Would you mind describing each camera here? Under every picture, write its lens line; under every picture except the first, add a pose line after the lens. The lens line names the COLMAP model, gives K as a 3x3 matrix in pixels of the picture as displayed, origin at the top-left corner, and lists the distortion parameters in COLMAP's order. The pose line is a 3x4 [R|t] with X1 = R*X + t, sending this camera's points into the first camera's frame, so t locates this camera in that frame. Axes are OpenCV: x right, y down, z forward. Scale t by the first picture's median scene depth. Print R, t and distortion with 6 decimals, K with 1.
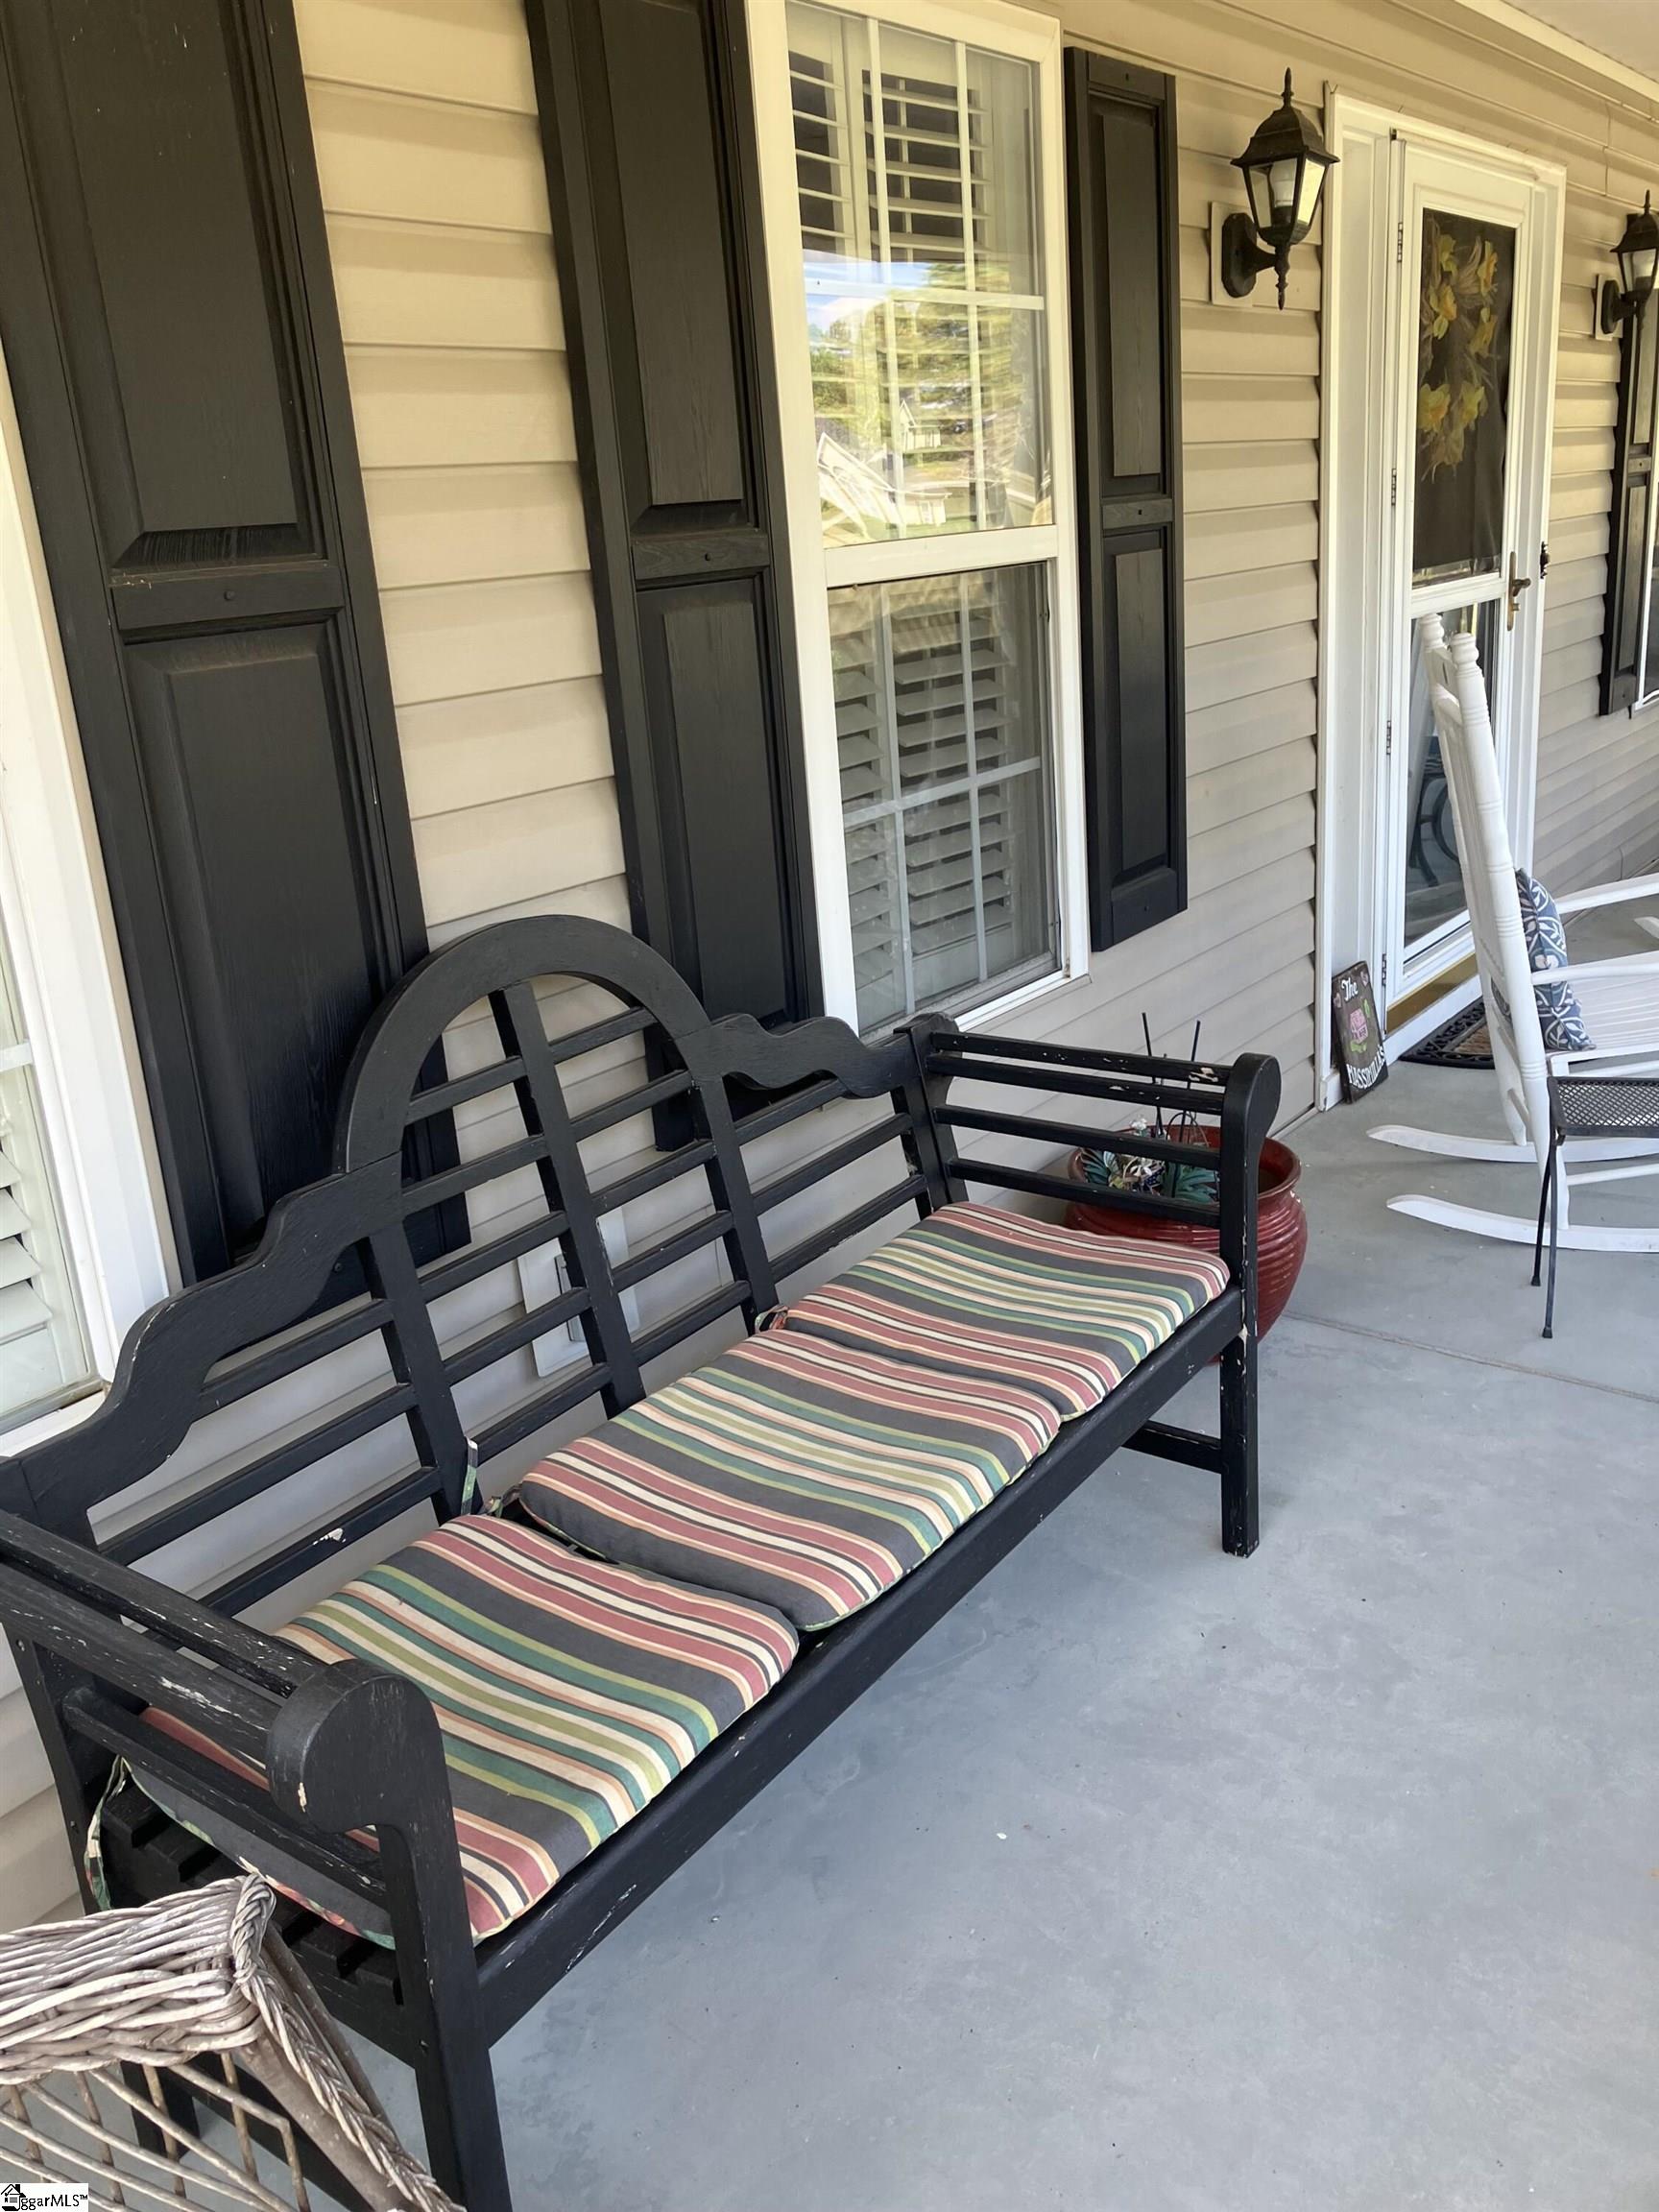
lens RADIAL K [[1836.2, 0, 823.0], [0, 1836.2, 1095.7], [0, 0, 1]] dist [0.023836, -0.014818]
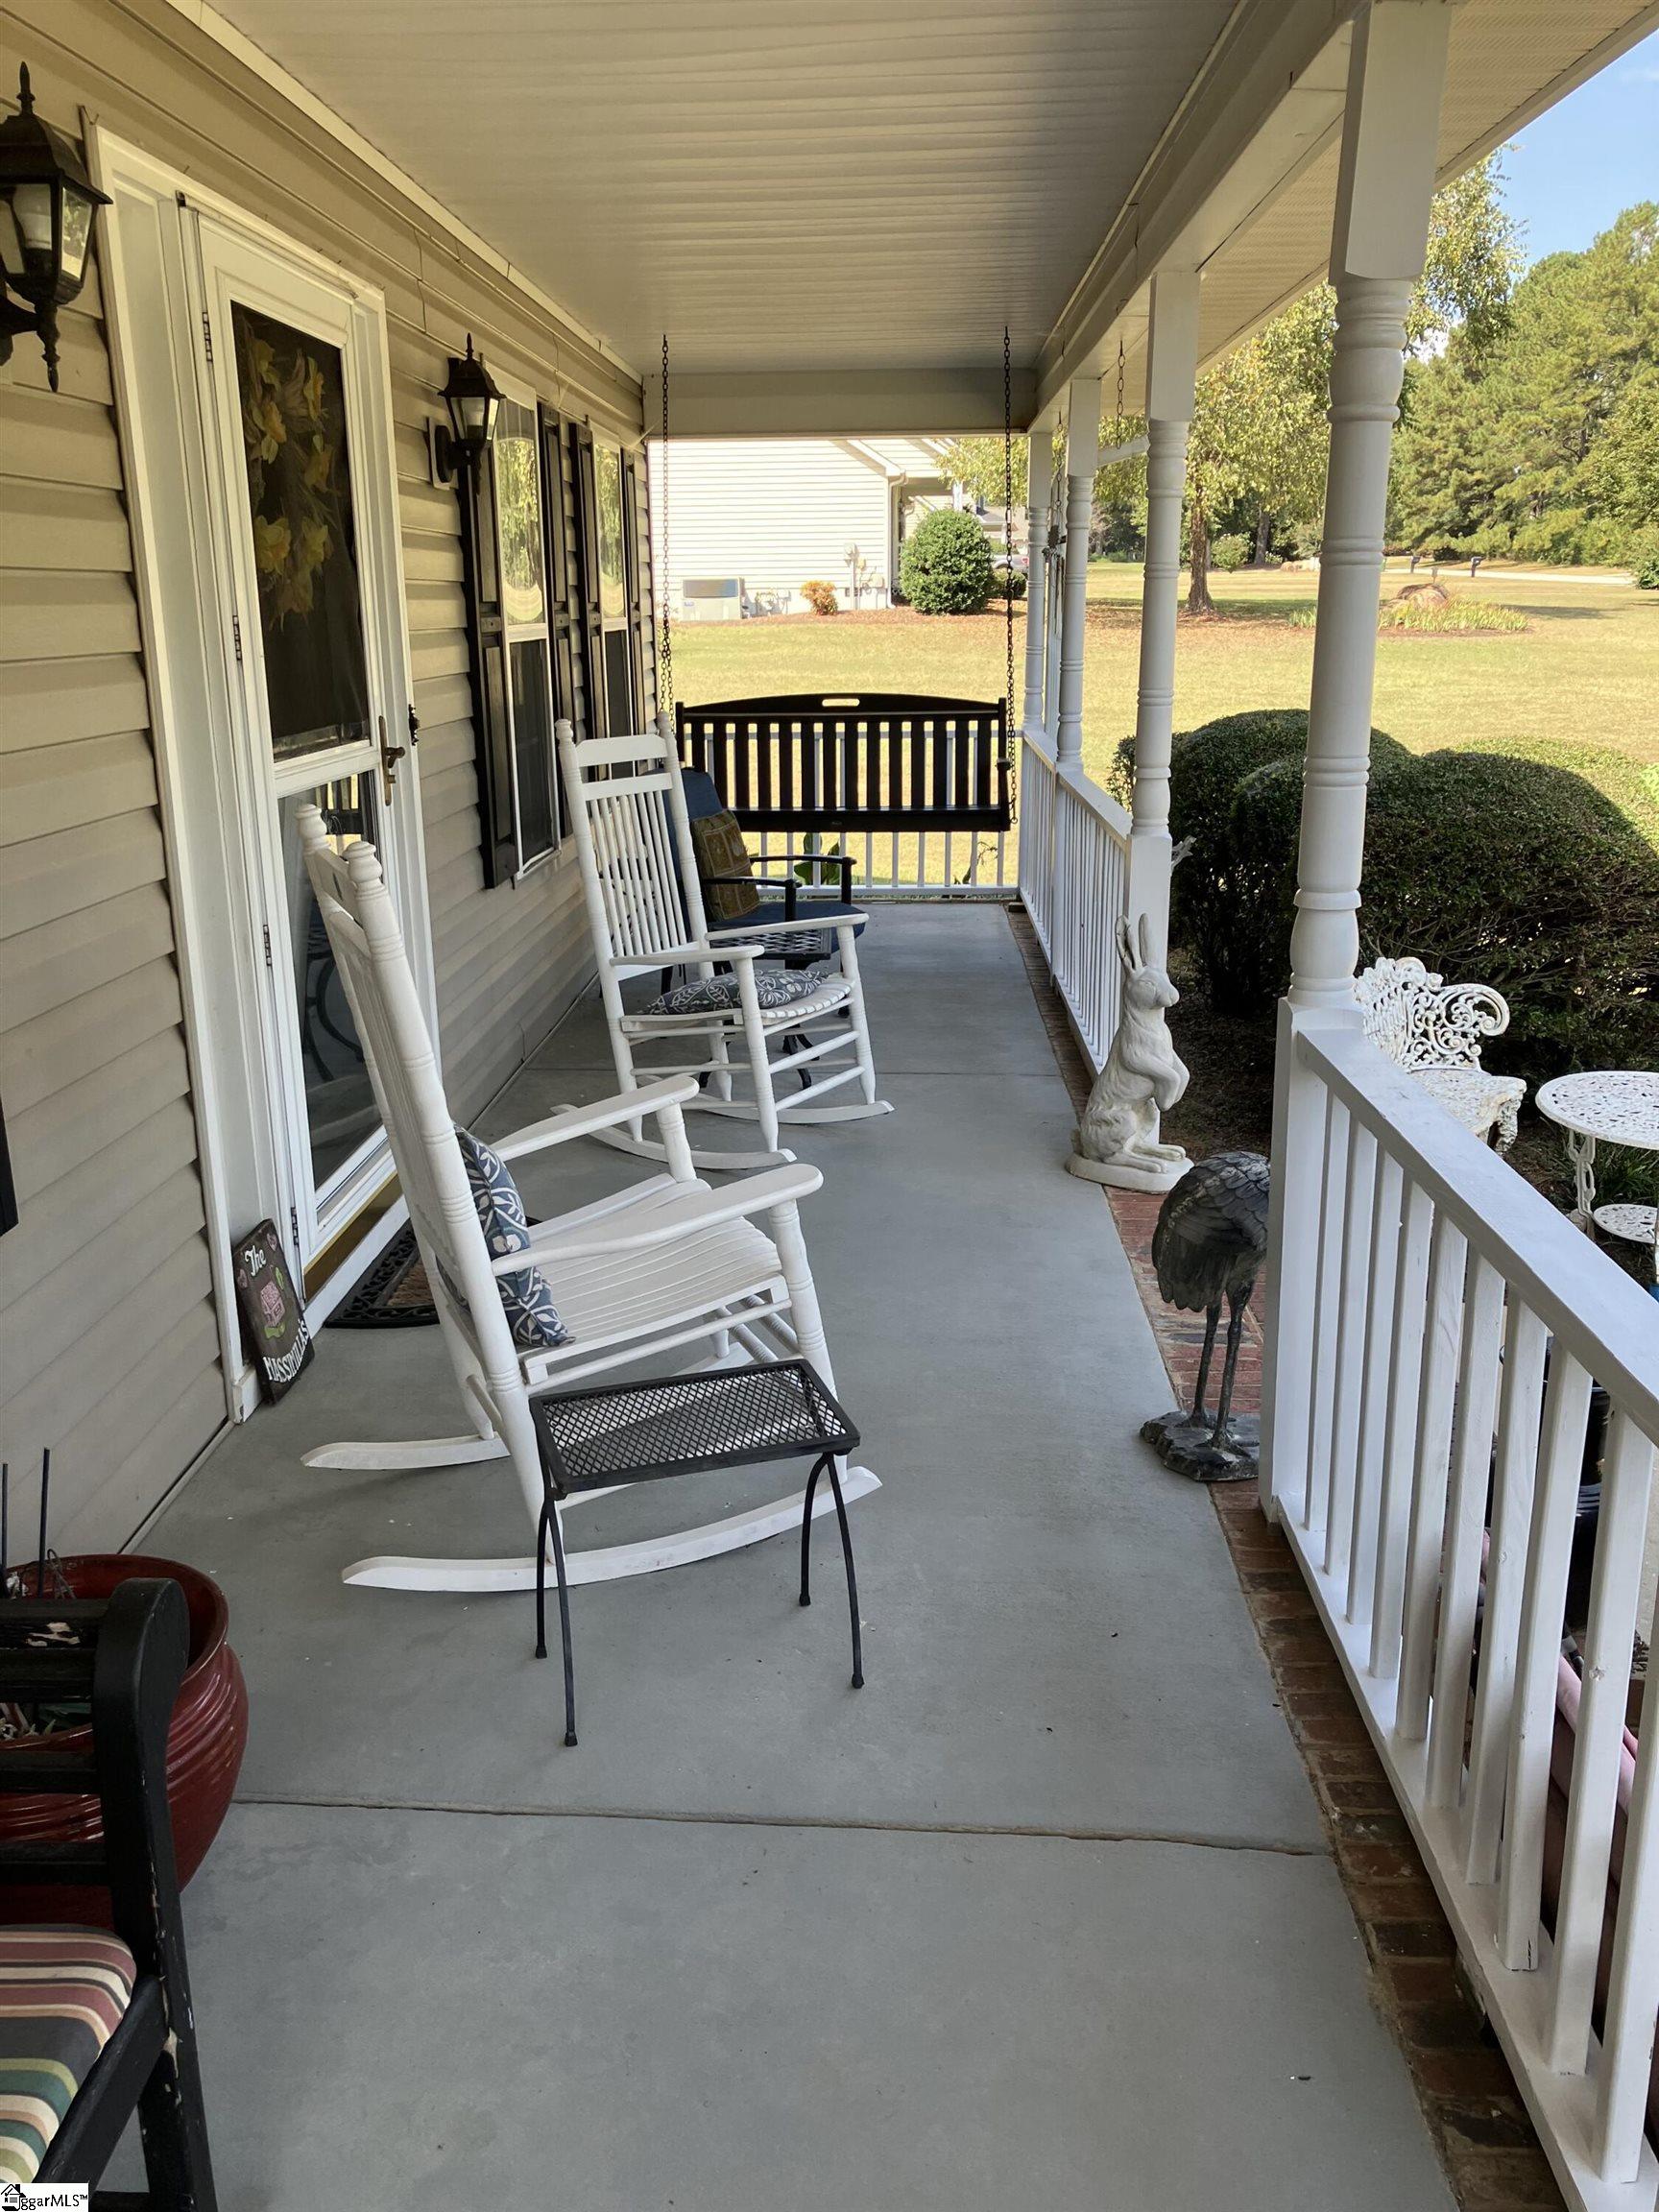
lens RADIAL K [[1836.2, 0, 825.7], [0, 1836.2, 1104.2], [0, 0, 1]] dist [0.023836, -0.014818]
pose [[0.827205, -0.089608, 0.554710, 0.056999], [0.124081, 0.991962, -0.024793, -0.074765], [-0.548029, 0.089338, 0.831675, 0.204836]]
